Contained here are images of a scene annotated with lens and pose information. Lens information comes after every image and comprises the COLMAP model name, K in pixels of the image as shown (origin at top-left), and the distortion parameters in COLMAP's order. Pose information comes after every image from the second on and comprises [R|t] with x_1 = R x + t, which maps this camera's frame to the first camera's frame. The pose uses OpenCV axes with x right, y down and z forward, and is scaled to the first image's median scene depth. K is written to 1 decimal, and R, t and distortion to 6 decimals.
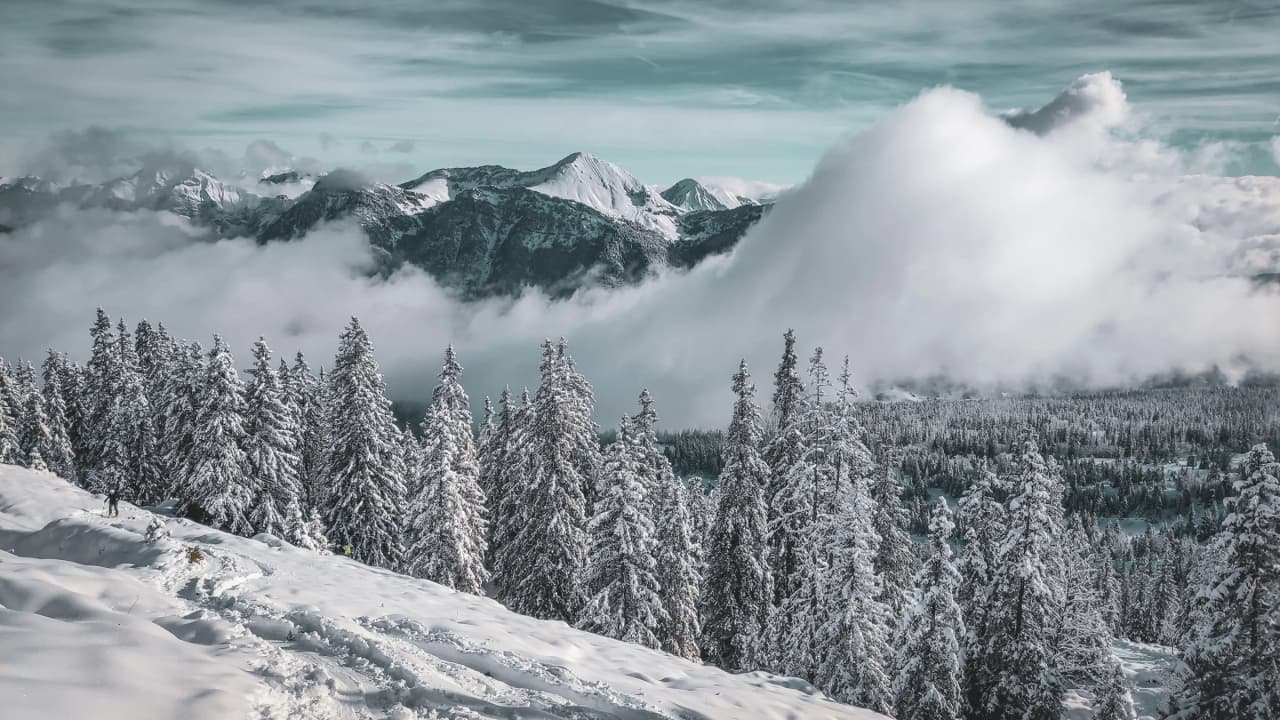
lens RADIAL K [[924.6, 0, 638.8], [0, 924.6, 371.5], [0, 0, 1]] dist [0.105996, -0.122435]
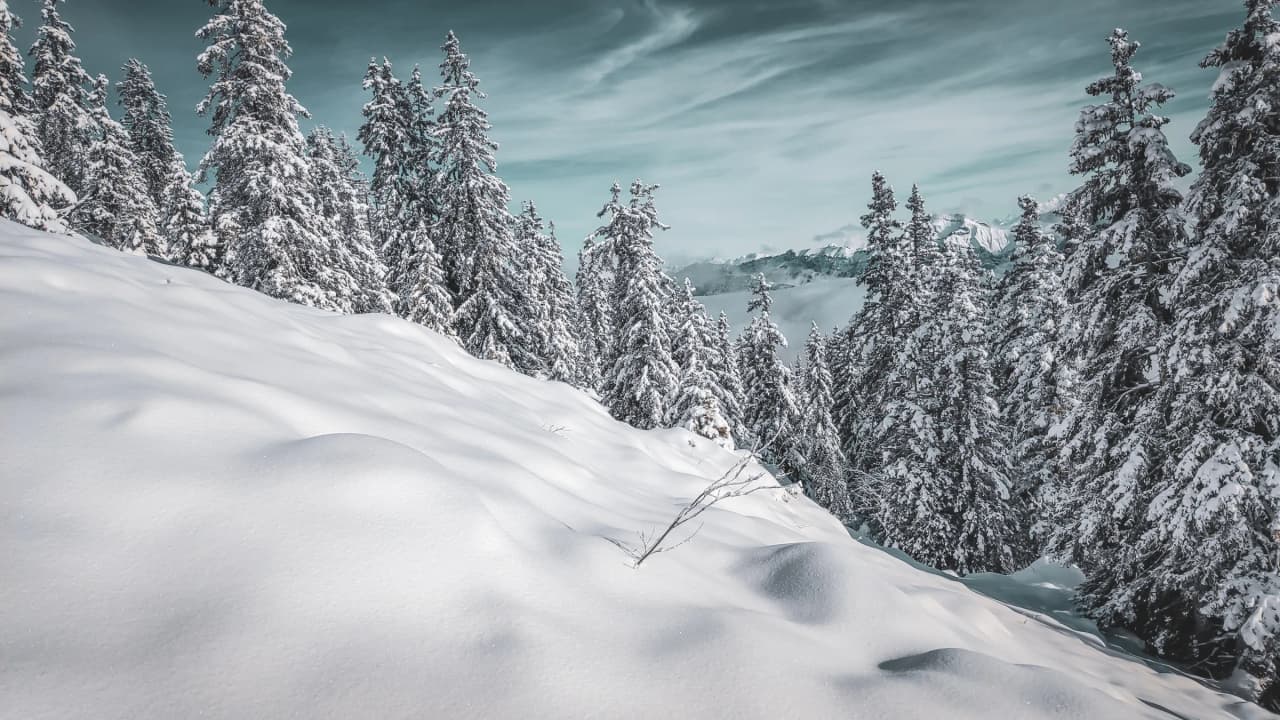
lens RADIAL K [[924.6, 0, 638.8], [0, 924.6, 371.5], [0, 0, 1]] dist [0.105996, -0.122435]
pose [[0.713636, -0.024932, -0.700073, -0.345785], [-0.006036, 0.999110, -0.041735, 0.077615], [0.700491, 0.034009, 0.712850, 0.614206]]
